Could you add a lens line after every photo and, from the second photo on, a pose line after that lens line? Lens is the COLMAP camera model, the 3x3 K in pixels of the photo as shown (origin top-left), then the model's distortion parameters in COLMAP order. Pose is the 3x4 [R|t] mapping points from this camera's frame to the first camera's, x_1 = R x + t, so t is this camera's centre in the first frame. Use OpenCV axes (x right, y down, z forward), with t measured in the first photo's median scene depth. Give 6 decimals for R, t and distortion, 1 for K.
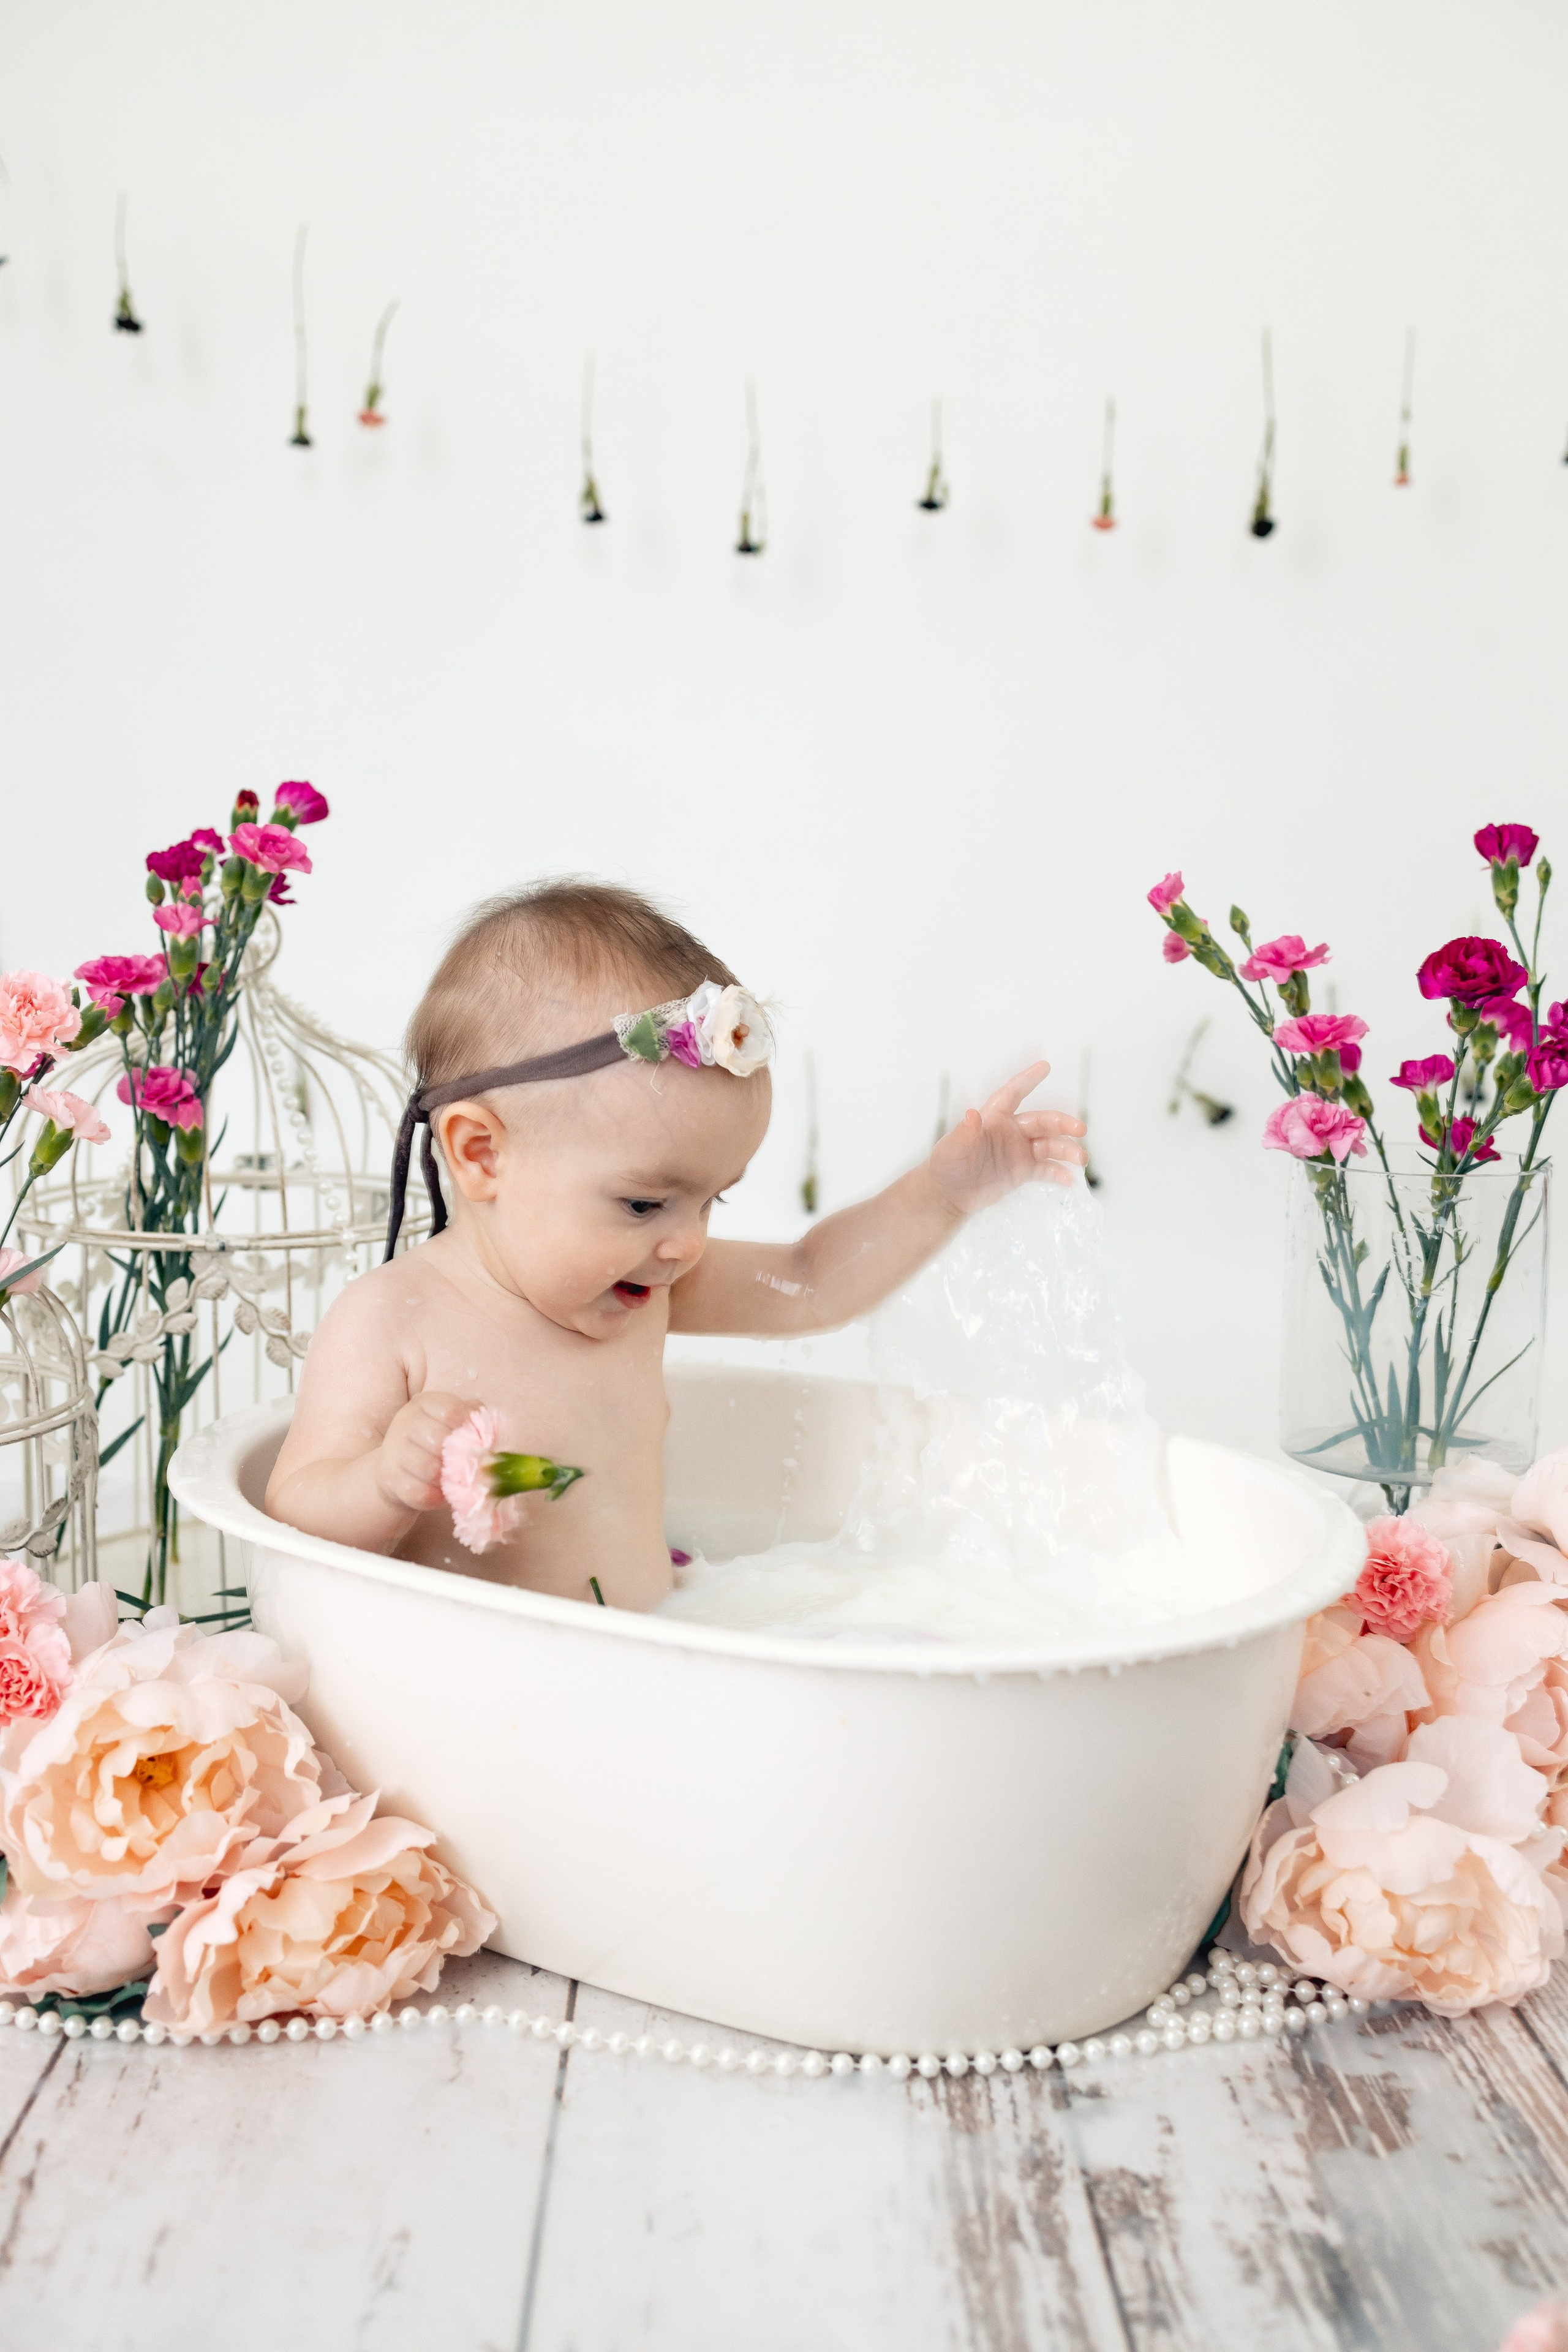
lens RADIAL K [[2356.6, 0, 792.6], [0, 2356.6, 1162.8], [0, 0, 1]] dist [0.010325, 0.001349]
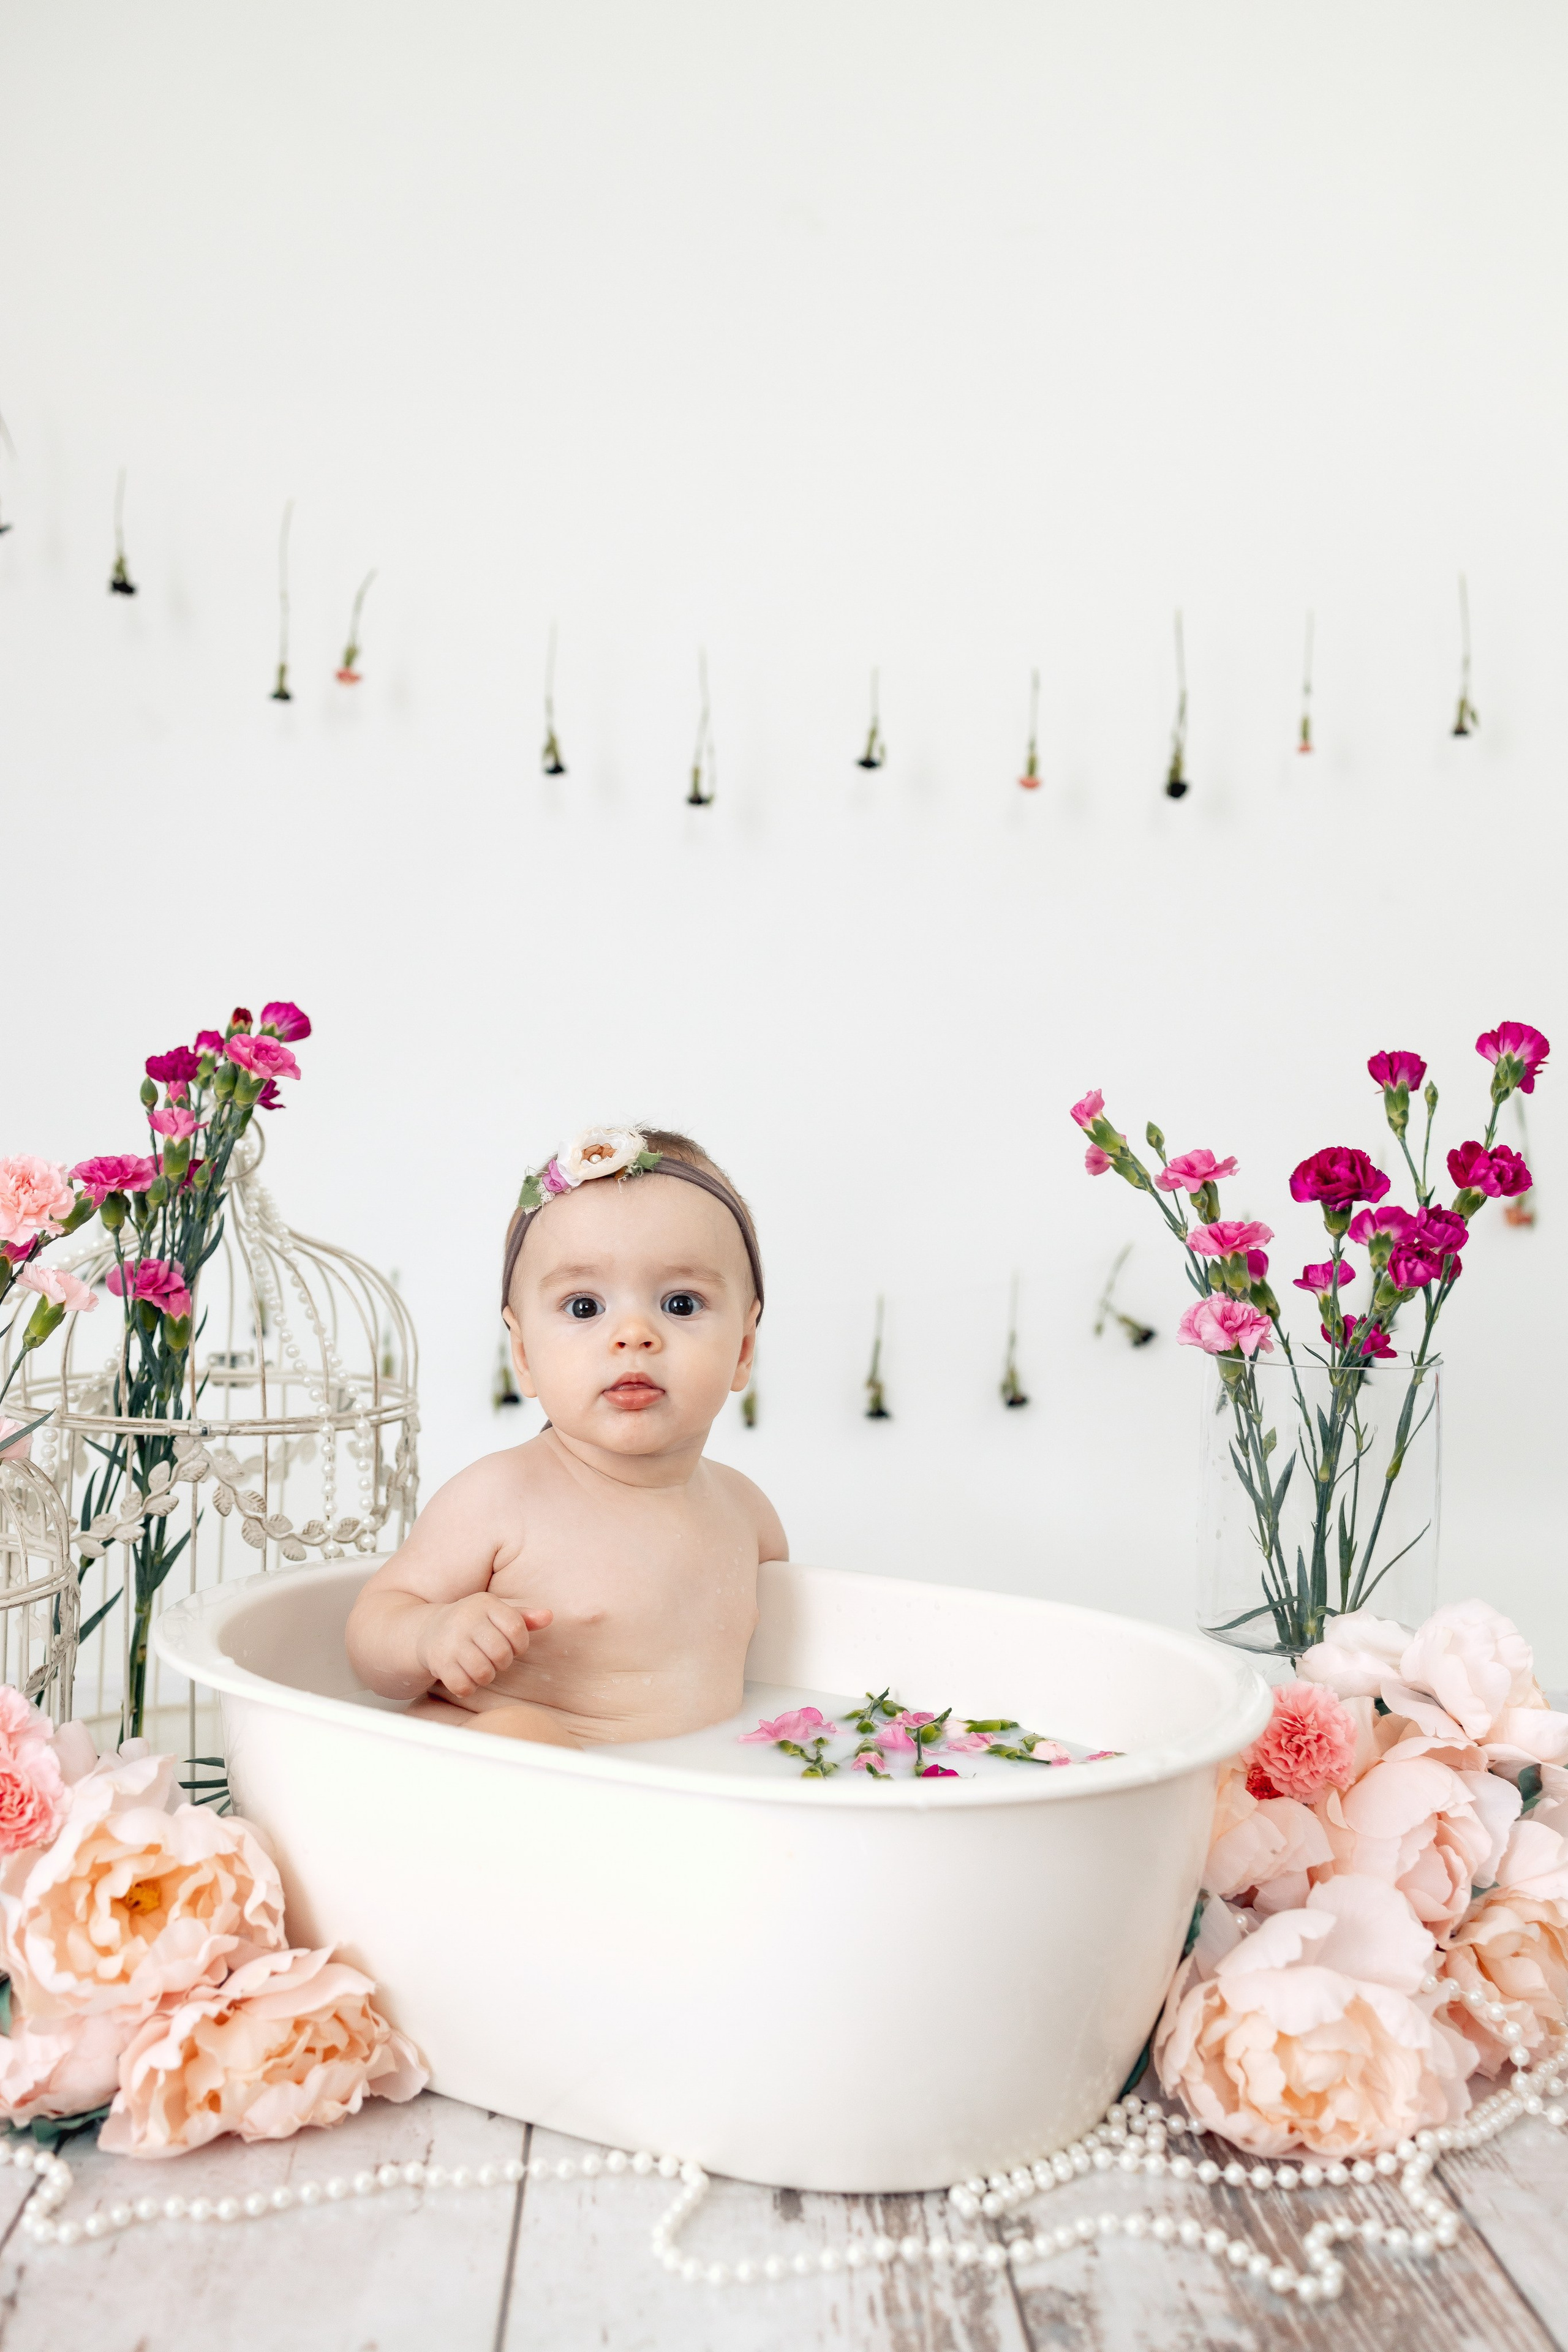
lens RADIAL K [[2351.2, 0, 793.3], [0, 2351.2, 1169.5], [0, 0, 1]] dist [0.006649, 0.009572]
pose [[0.999505, 0.011037, 0.029447, -0.009124], [-0.007919, 0.994548, -0.103976, 0.027525], [-0.030434, 0.103692, 0.994144, -0.073317]]
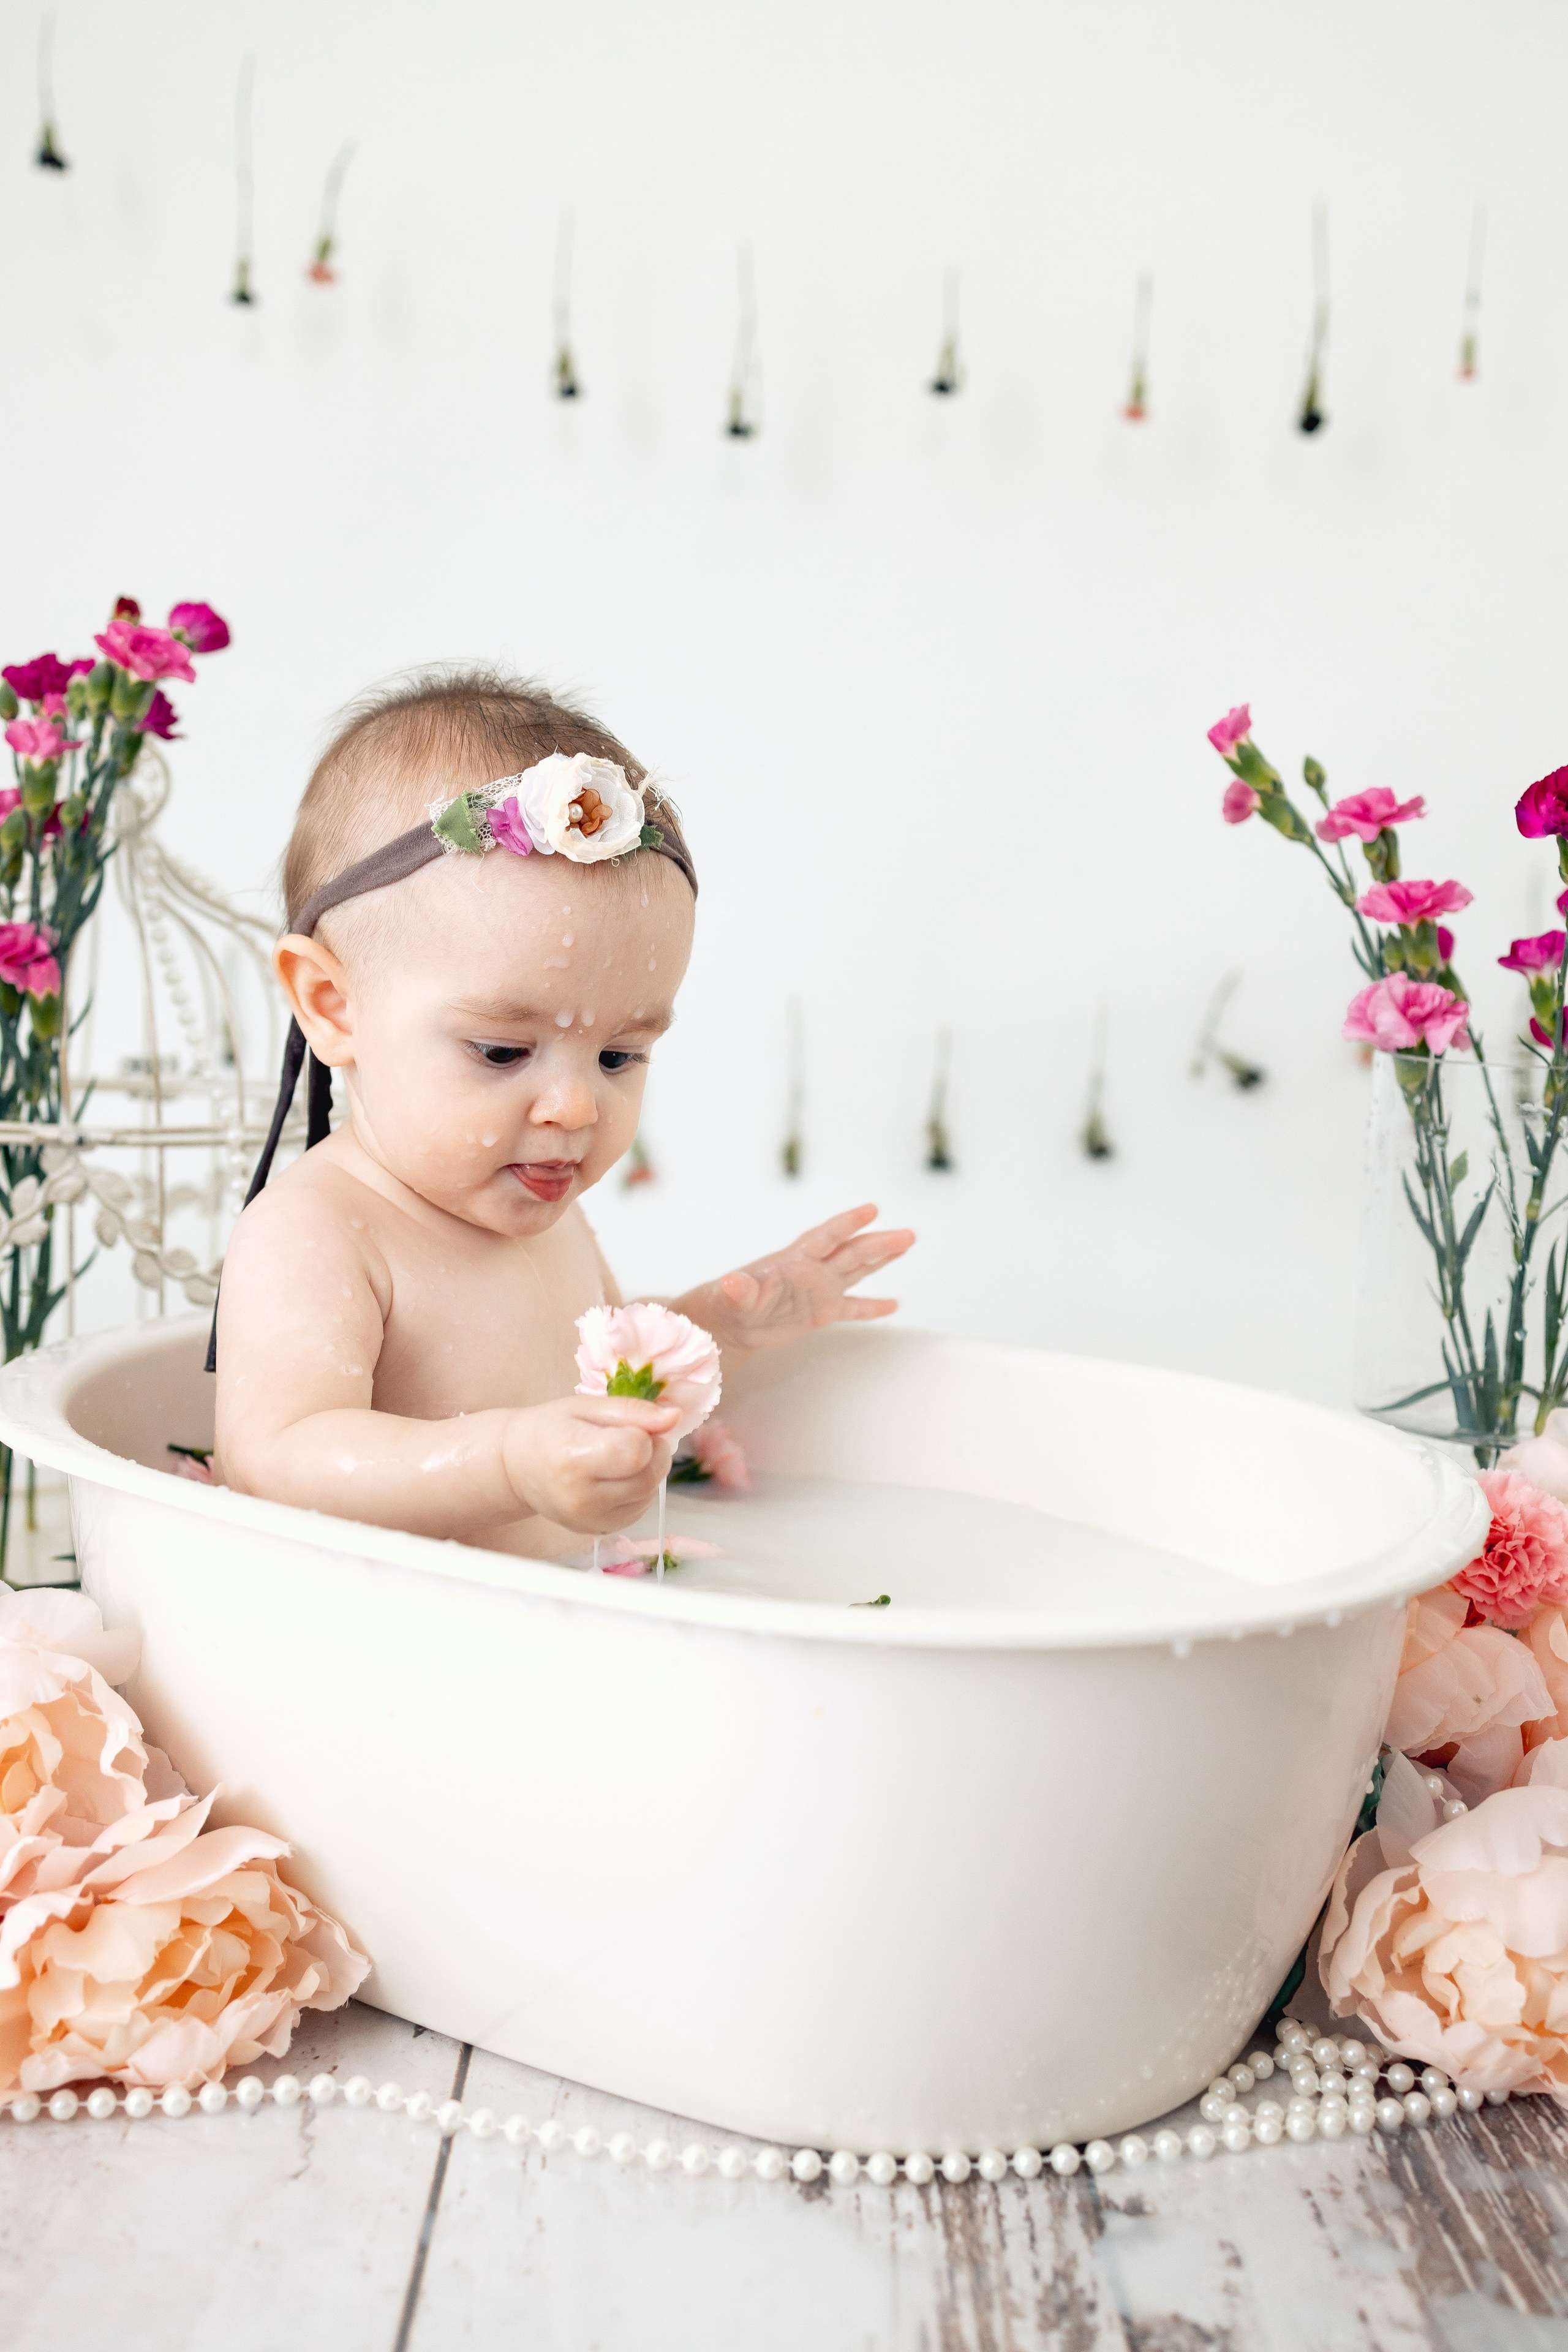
lens RADIAL K [[2351.2, 0, 793.3], [0, 2351.2, 1169.5], [0, 0, 1]] dist [0.006649, 0.009572]
pose [[0.999739, 0.021949, 0.006390, 0.003682], [-0.021859, 0.999665, -0.013825, 0.054239], [-0.006691, 0.013682, 0.999884, 0.179720]]
